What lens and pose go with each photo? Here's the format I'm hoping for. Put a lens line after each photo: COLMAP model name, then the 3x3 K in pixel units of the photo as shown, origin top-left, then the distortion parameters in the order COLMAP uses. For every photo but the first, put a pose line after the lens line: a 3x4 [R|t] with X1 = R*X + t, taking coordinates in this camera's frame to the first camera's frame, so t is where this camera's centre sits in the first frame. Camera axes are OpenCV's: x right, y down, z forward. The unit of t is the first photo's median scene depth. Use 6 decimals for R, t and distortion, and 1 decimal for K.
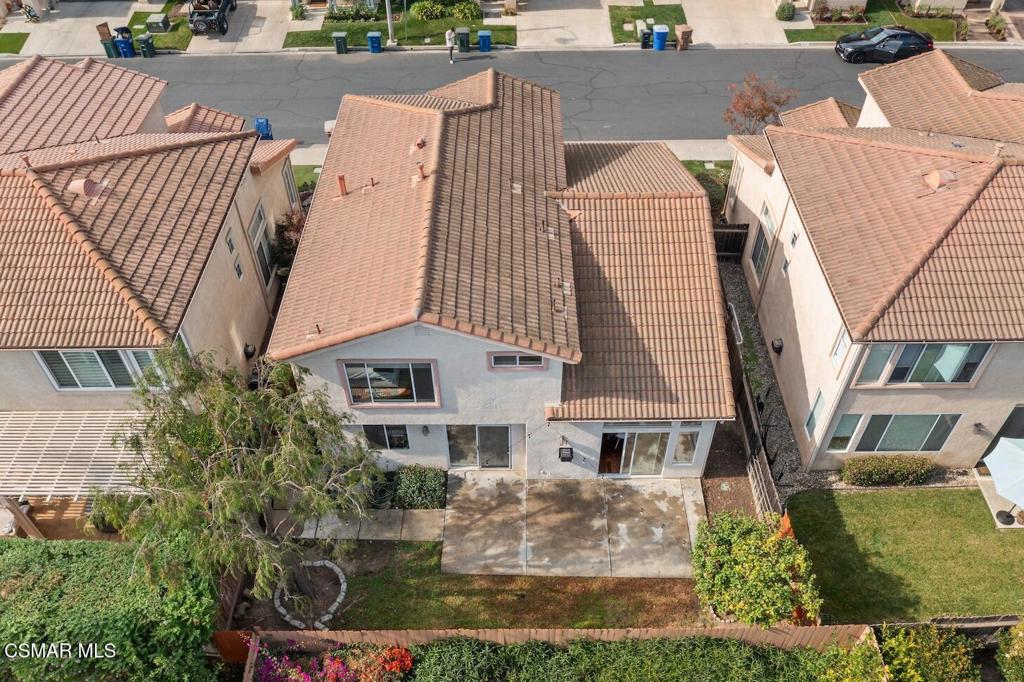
lens RADIAL K [[796.0, 0, 512.0], [0, 796.0, 341.0], [0, 0, 1]] dist [-0.004465, -0.005125]
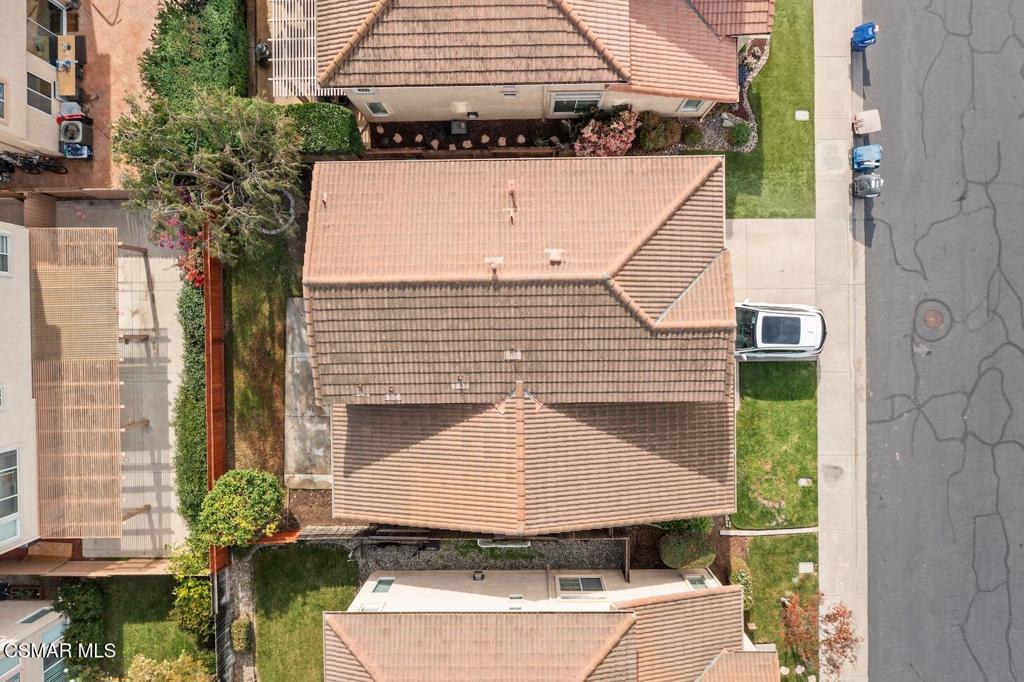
lens RADIAL K [[796.0, 0, 512.0], [0, 796.0, 341.0], [0, 0, 1]] dist [-0.004465, -0.005125]
pose [[0.013317, 0.999553, 0.026754, -0.043463], [-0.699882, -0.009792, 0.714191, -0.996991], [0.714134, -0.028236, 0.699439, 0.274780]]
